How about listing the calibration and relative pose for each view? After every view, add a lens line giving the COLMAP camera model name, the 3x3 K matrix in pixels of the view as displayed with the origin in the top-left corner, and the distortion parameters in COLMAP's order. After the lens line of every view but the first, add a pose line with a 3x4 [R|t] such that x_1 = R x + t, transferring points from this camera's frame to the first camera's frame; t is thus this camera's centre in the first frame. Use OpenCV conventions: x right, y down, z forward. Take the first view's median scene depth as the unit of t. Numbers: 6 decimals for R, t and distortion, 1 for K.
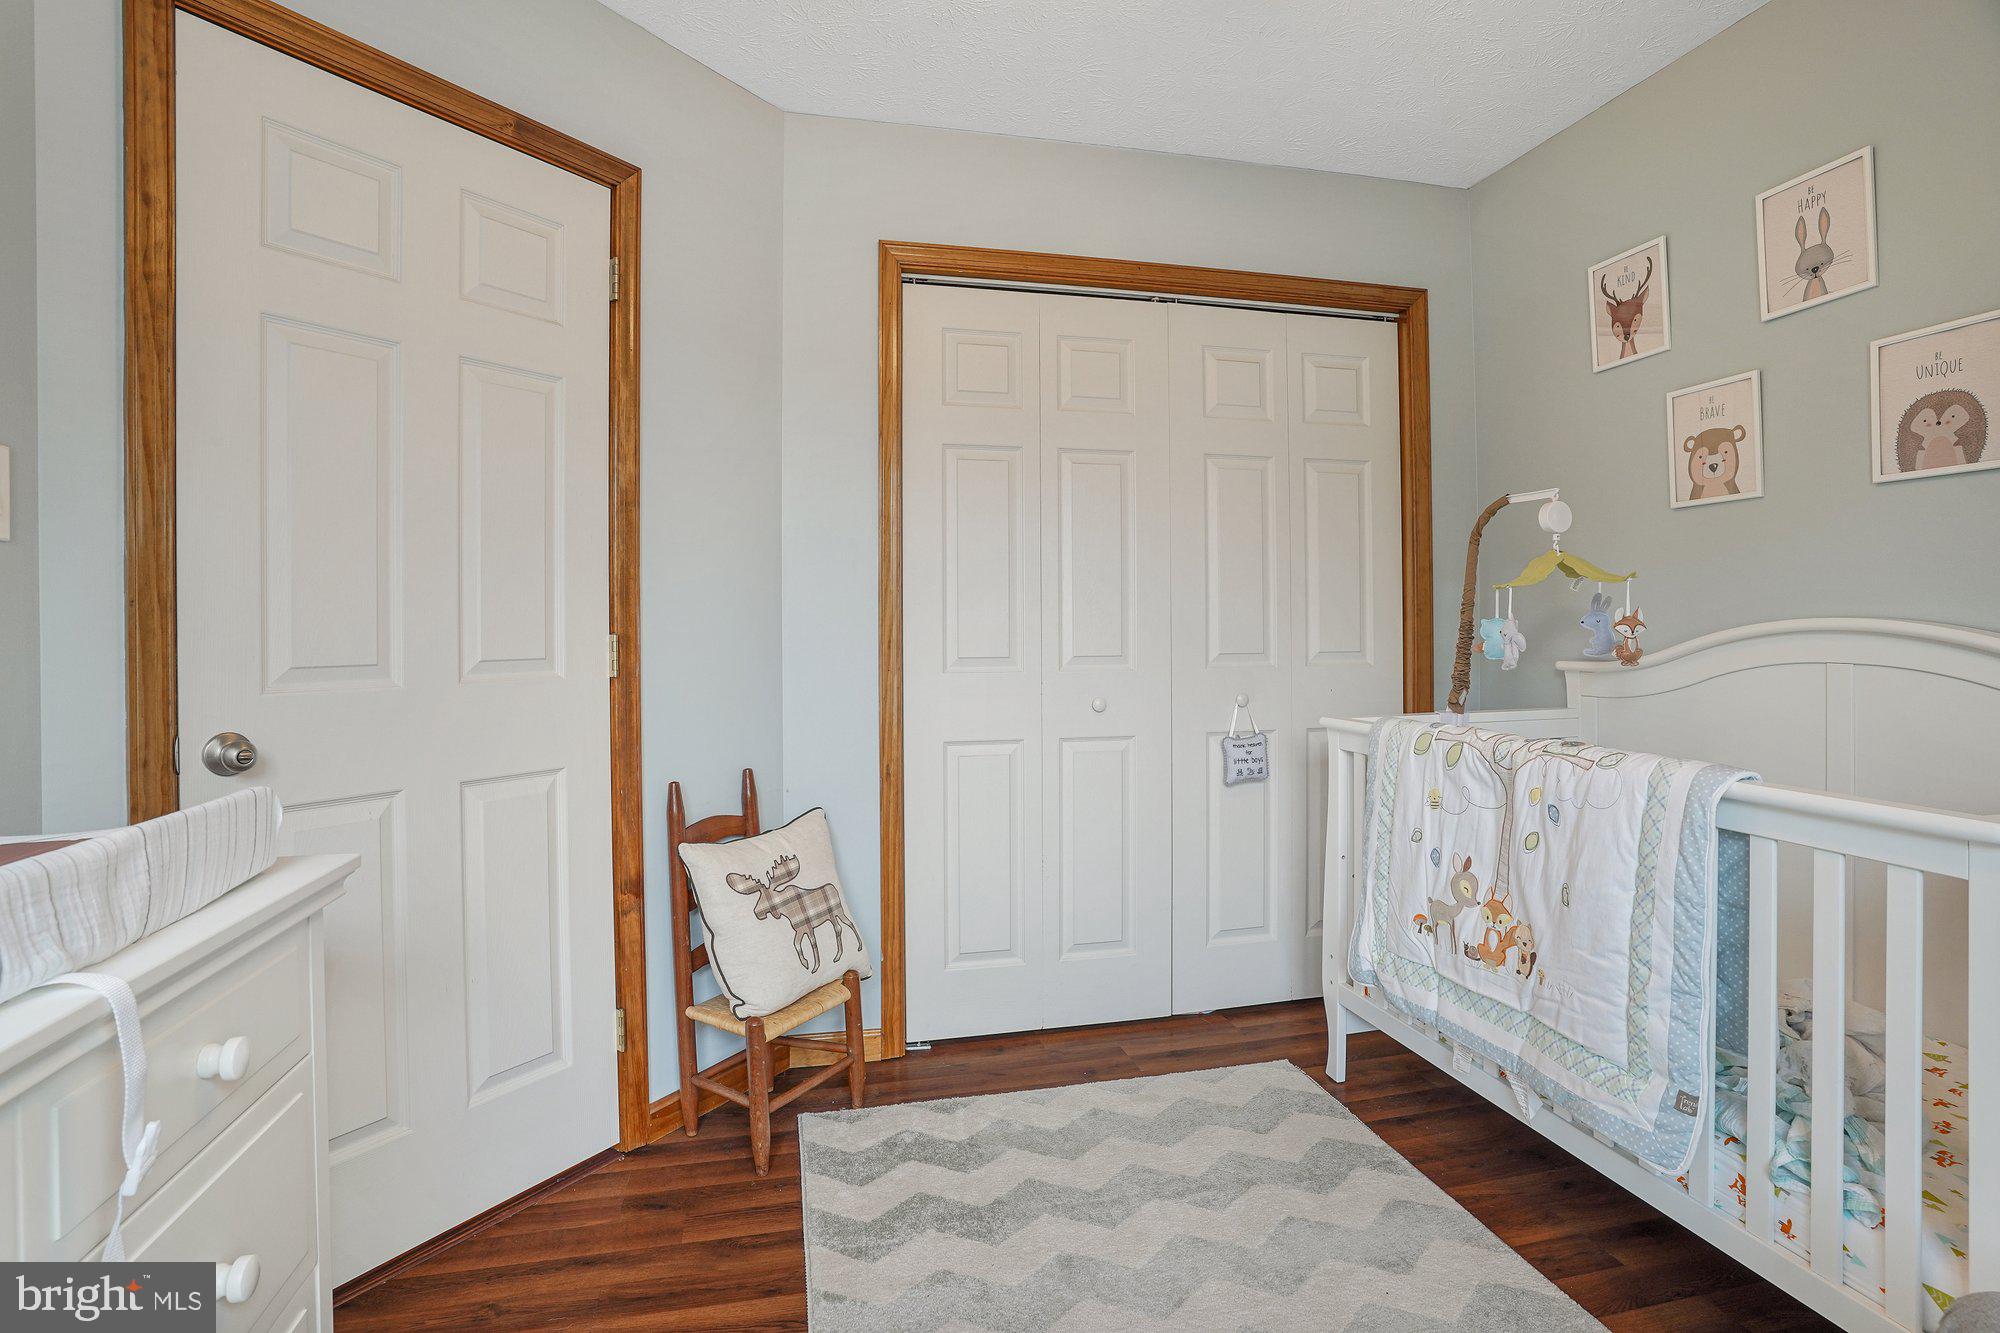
lens RADIAL K [[983.7, 0, 1000.0], [0, 983.7, 666.5], [0, 0, 1]] dist [-0.076981, 0.031885]
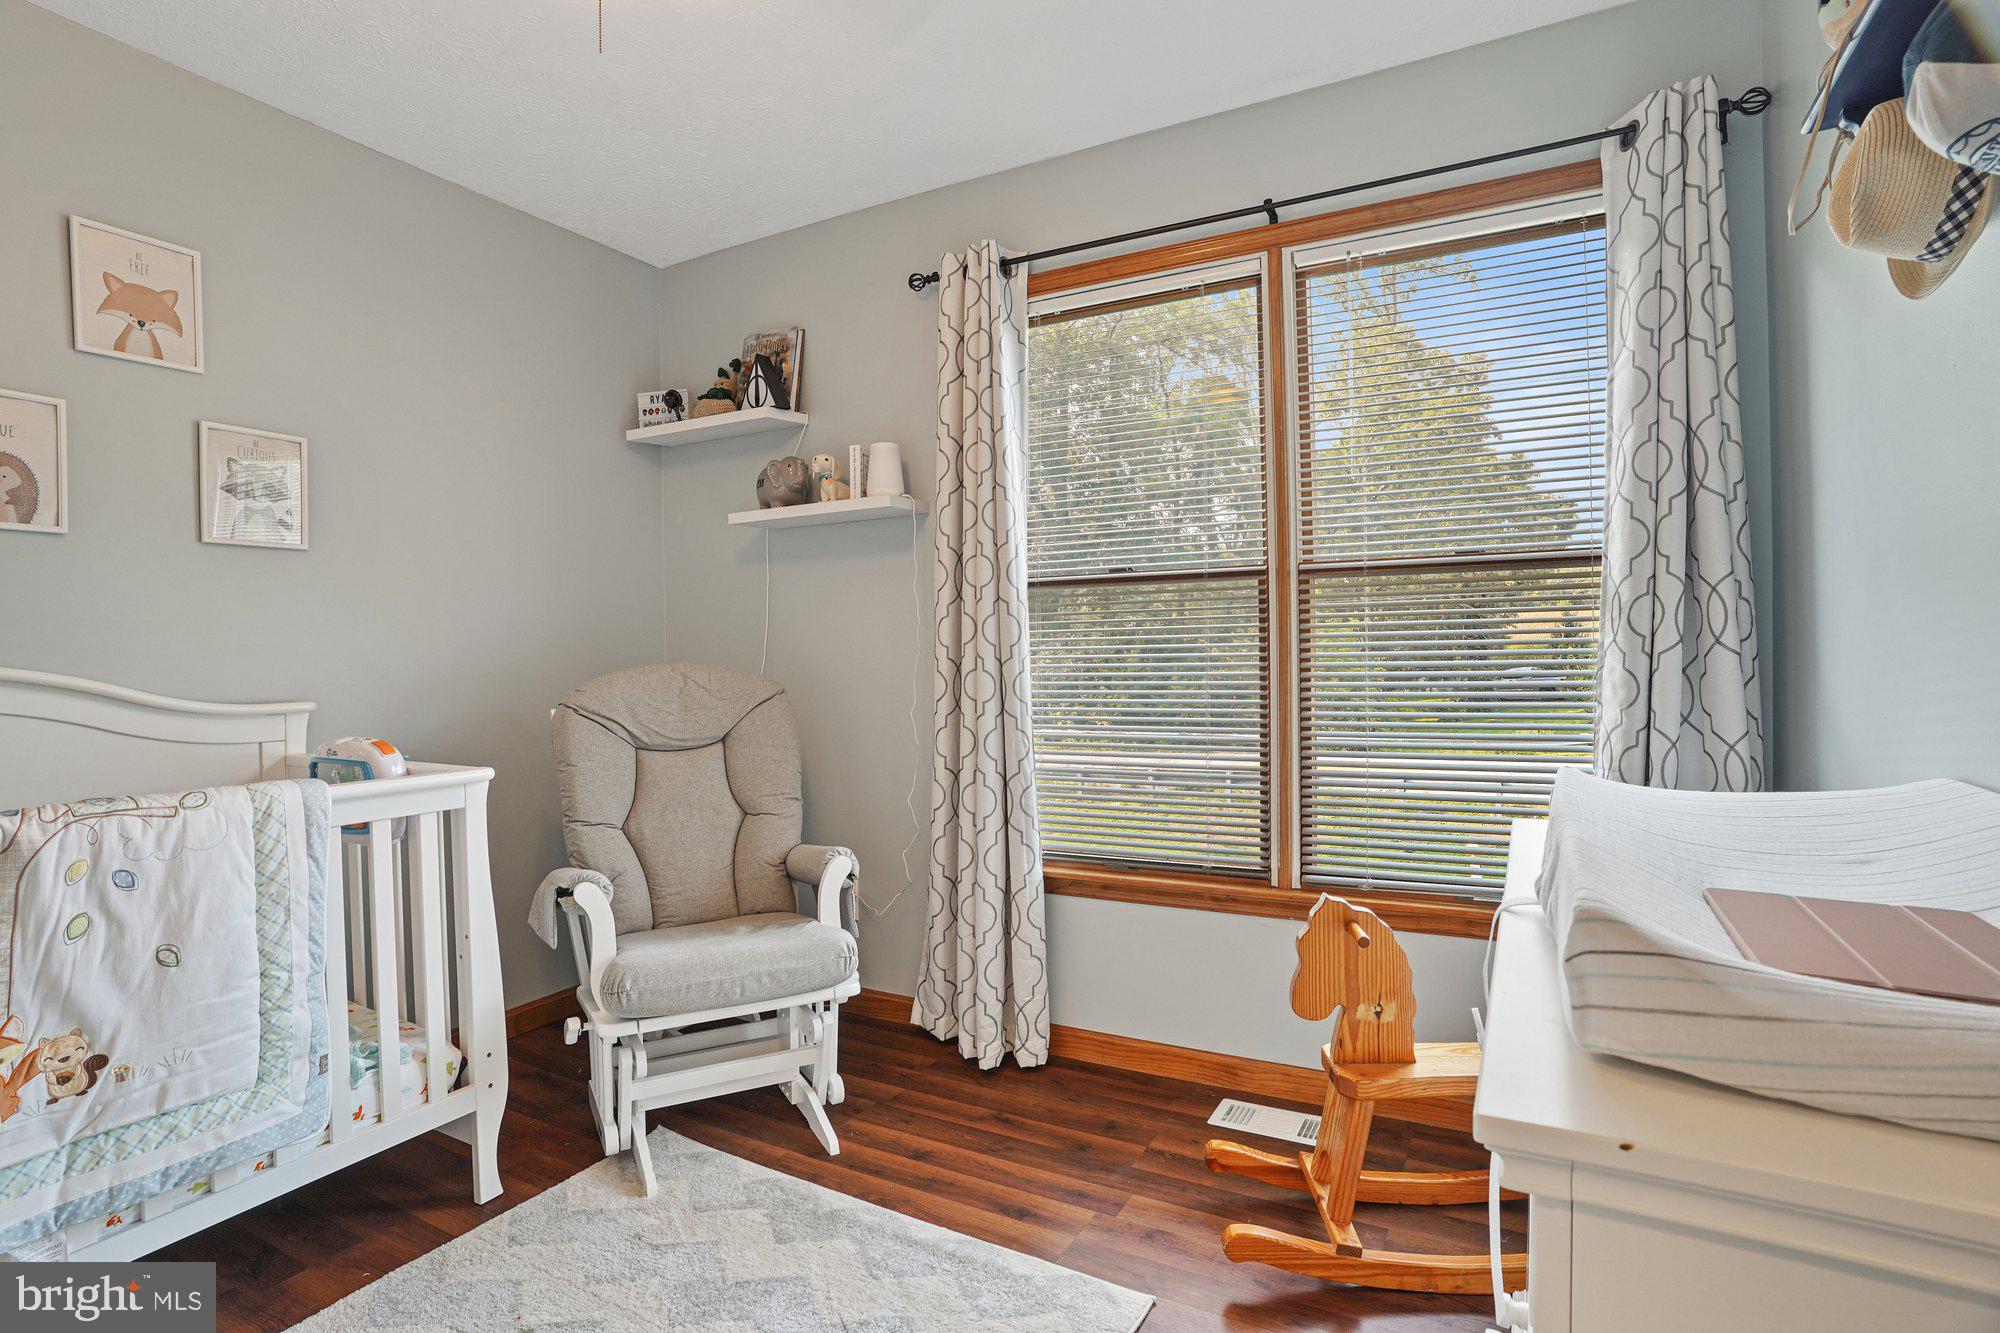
lens RADIAL K [[983.7, 0, 1000.0], [0, 983.7, 666.5], [0, 0, 1]] dist [-0.076981, 0.031885]
pose [[-0.745945, 0.008326, 0.665956, -0.658010], [0.043483, 0.998397, 0.036224, -0.040514], [-0.664587, 0.055979, -0.745111, 1.210365]]
